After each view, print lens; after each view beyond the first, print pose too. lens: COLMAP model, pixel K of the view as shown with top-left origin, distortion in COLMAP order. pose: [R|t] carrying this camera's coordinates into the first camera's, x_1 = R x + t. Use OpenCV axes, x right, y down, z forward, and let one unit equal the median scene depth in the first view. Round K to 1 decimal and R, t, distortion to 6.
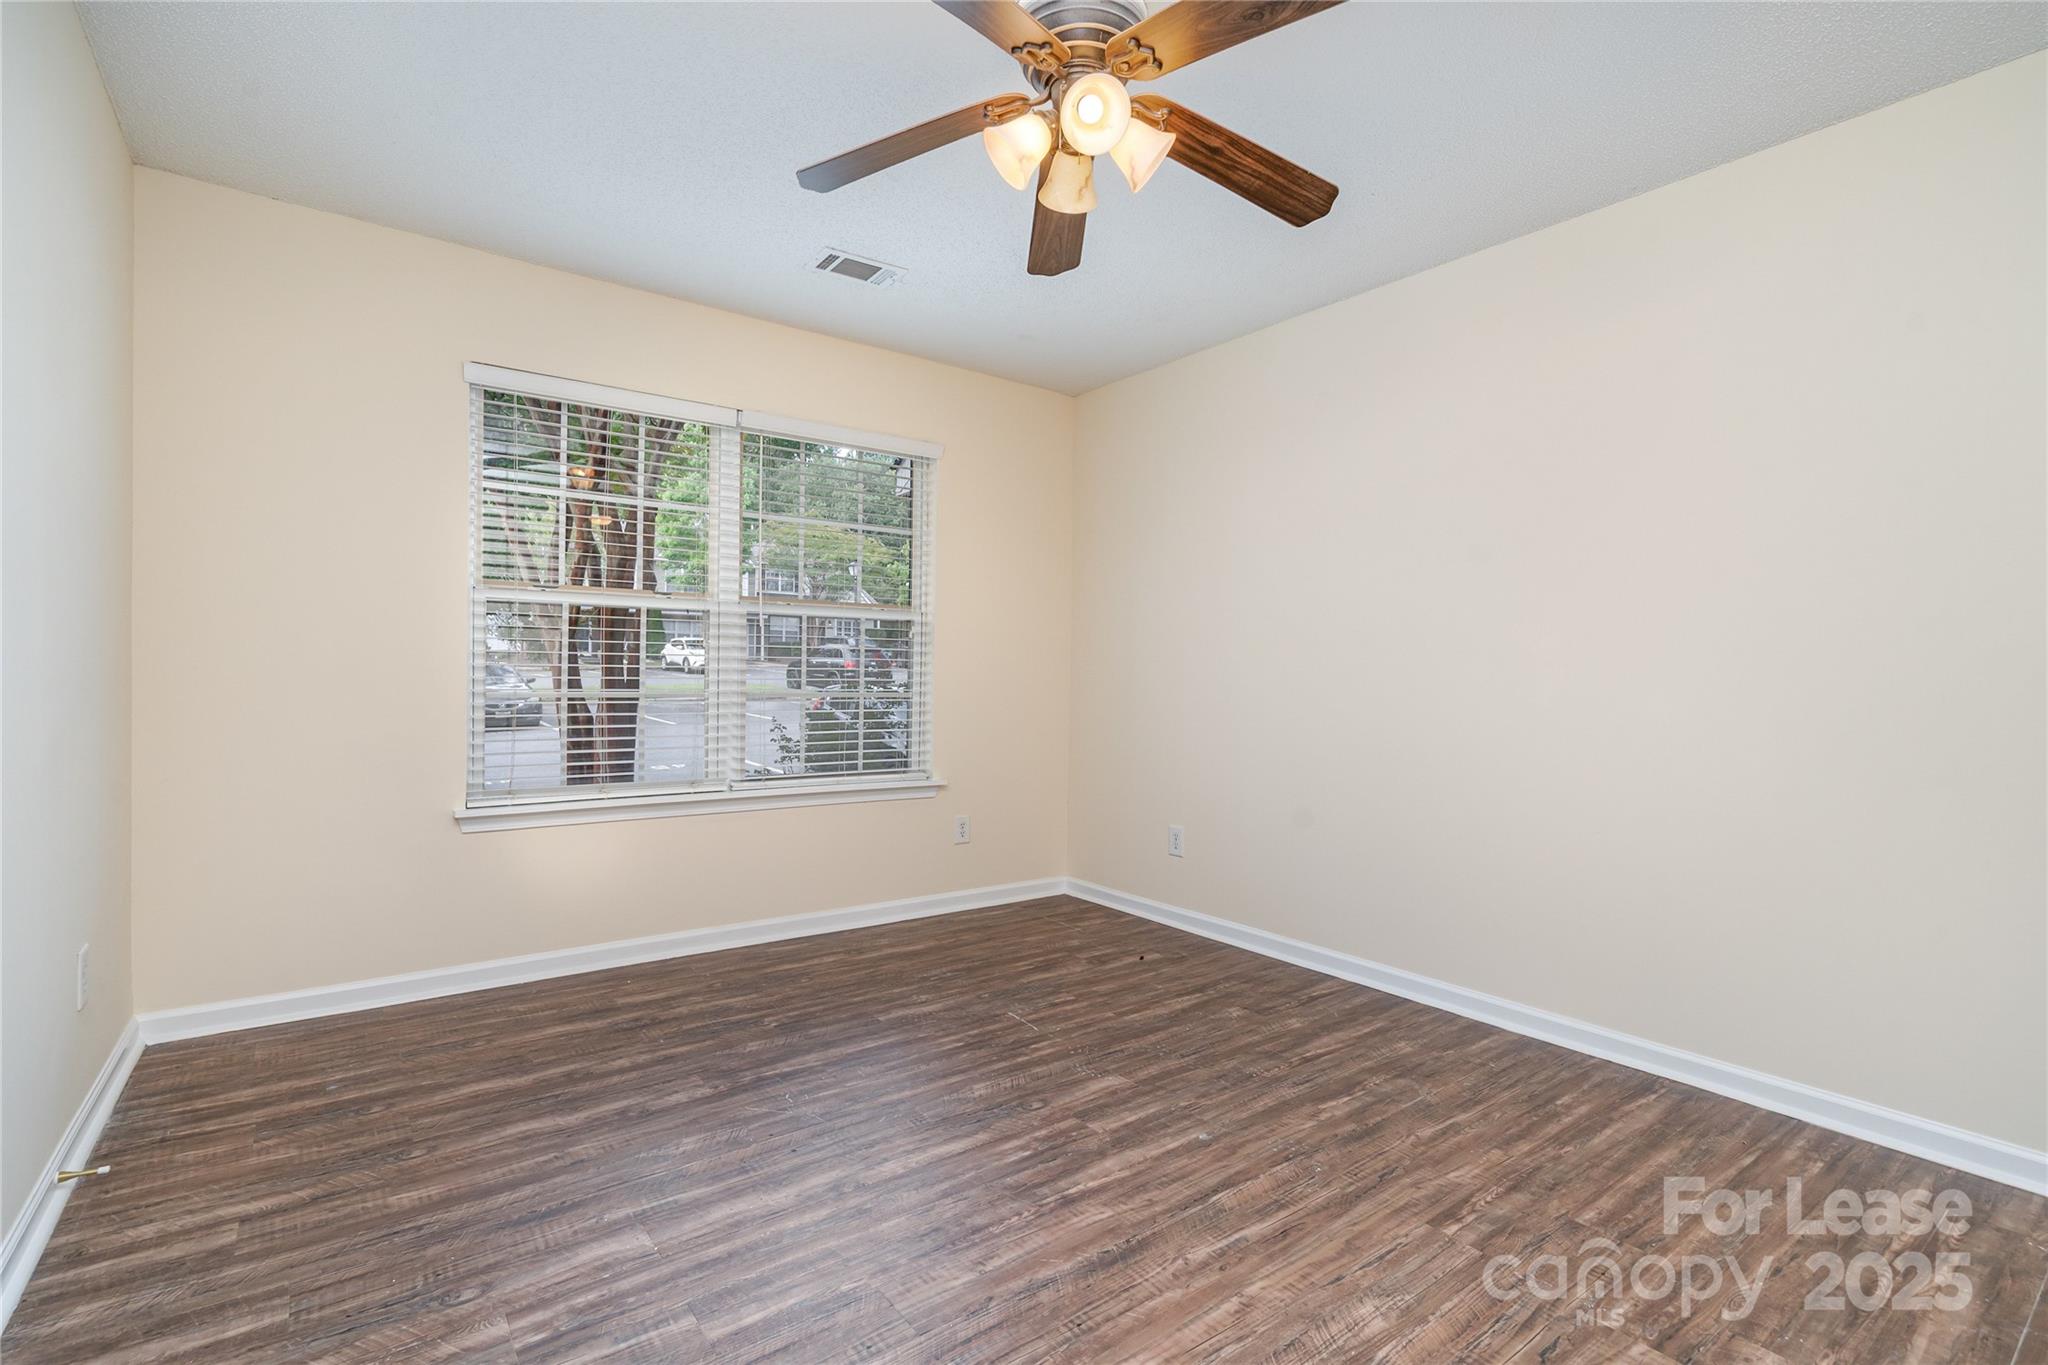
lens RADIAL K [[951.3, 0, 1026.0], [0, 951.3, 682.3], [0, 0, 1]] dist [-0.006979, 0.000915]
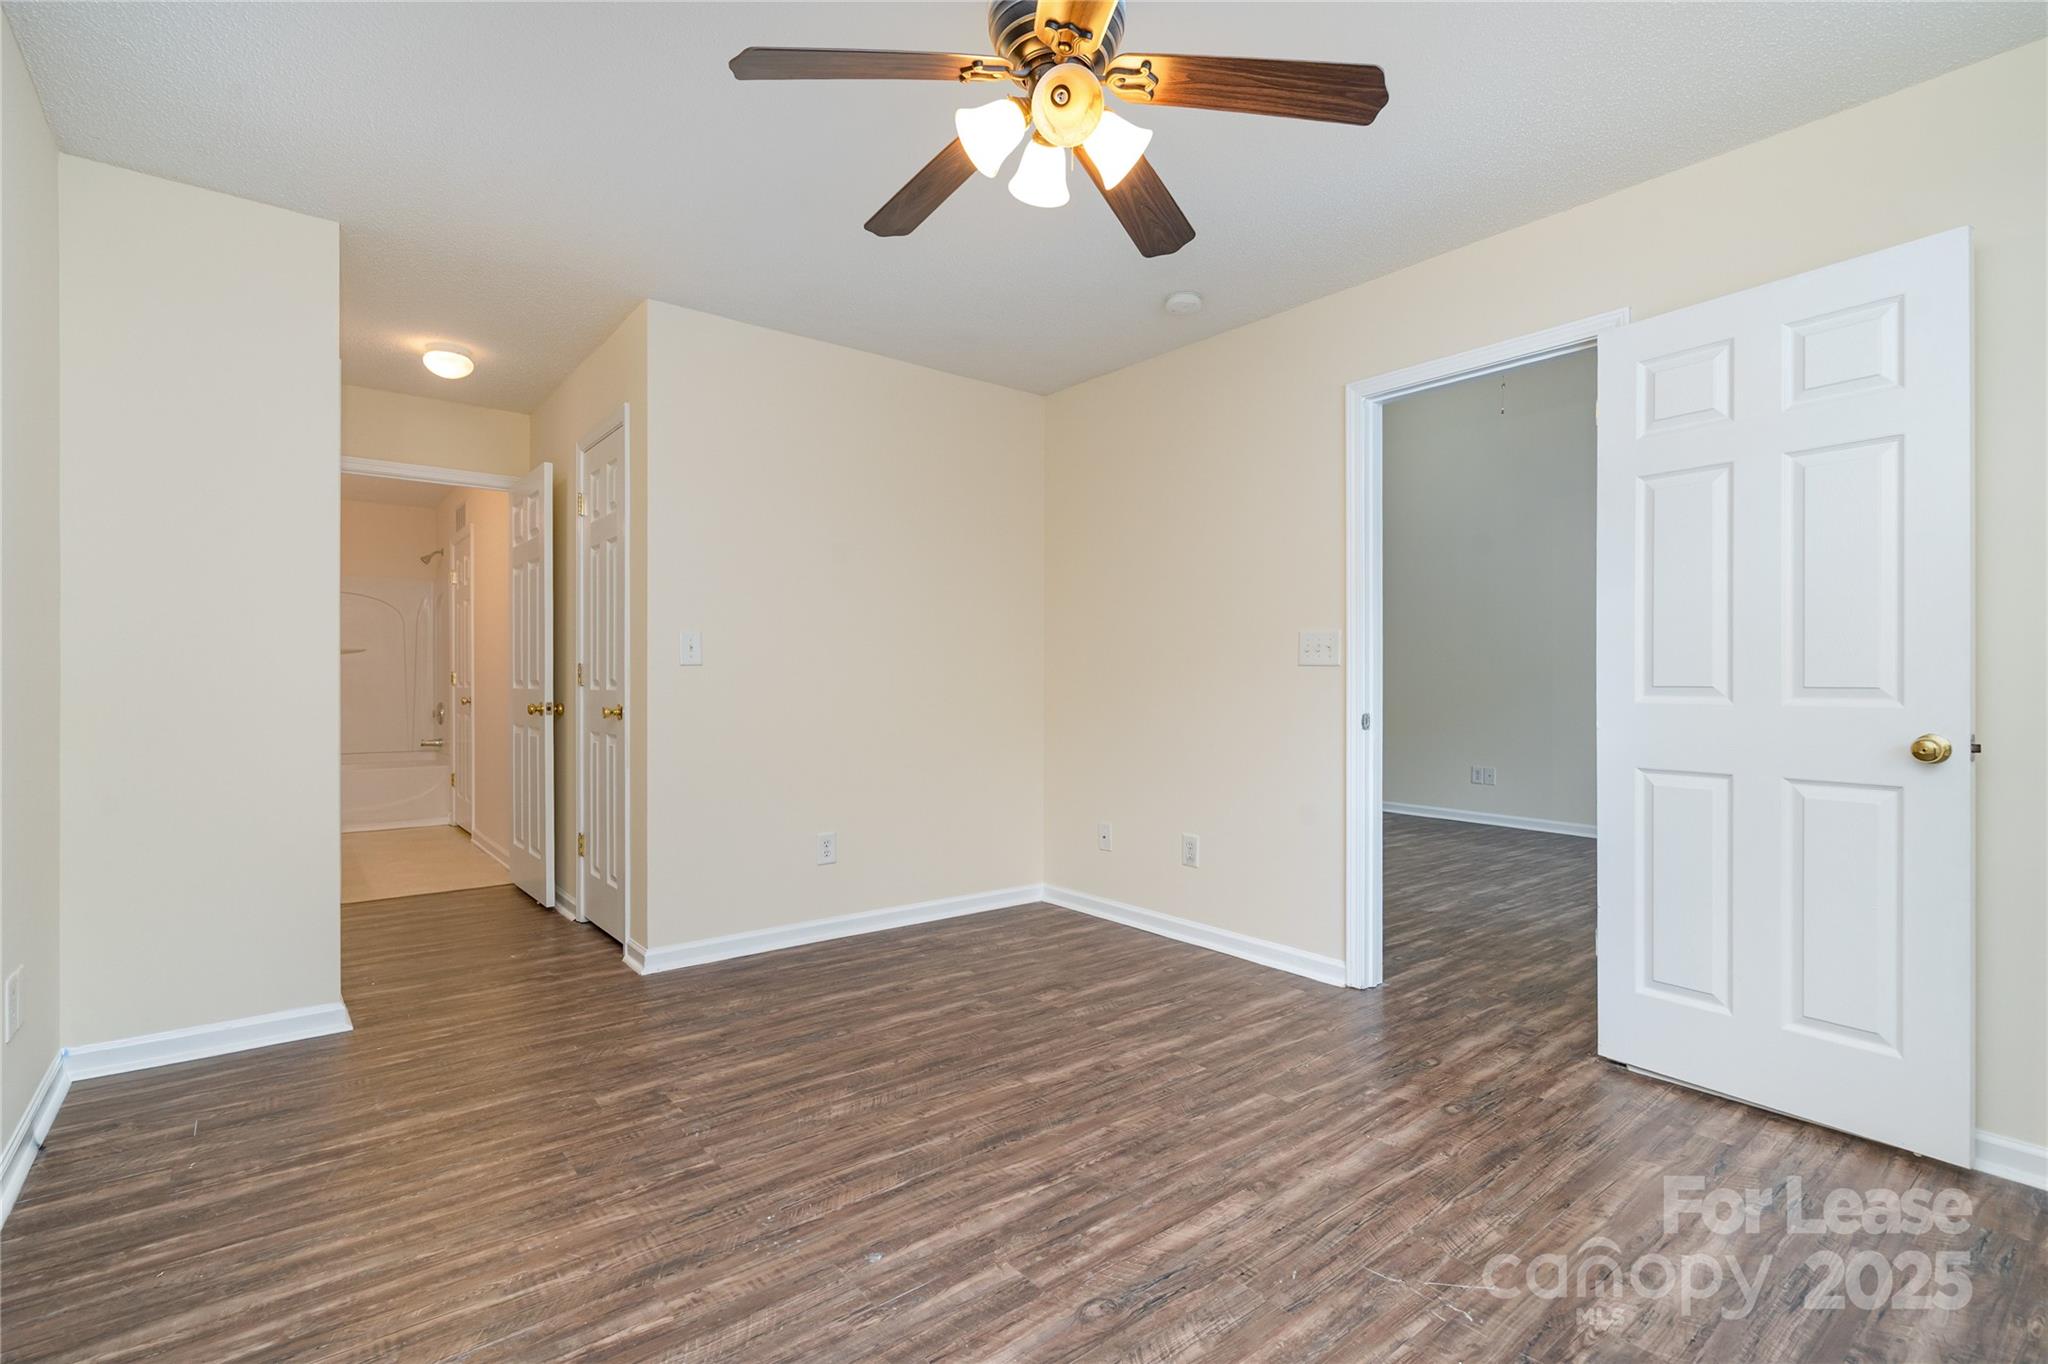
lens RADIAL K [[951.3, 0, 1026.0], [0, 951.3, 681.8], [0, 0, 1]] dist [-0.006979, 0.000915]
pose [[-0.999218, -0.018817, -0.034787, 0.108071], [-0.019122, 0.999781, 0.008460, -0.012038], [0.034620, 0.009118, -0.999359, 1.968796]]
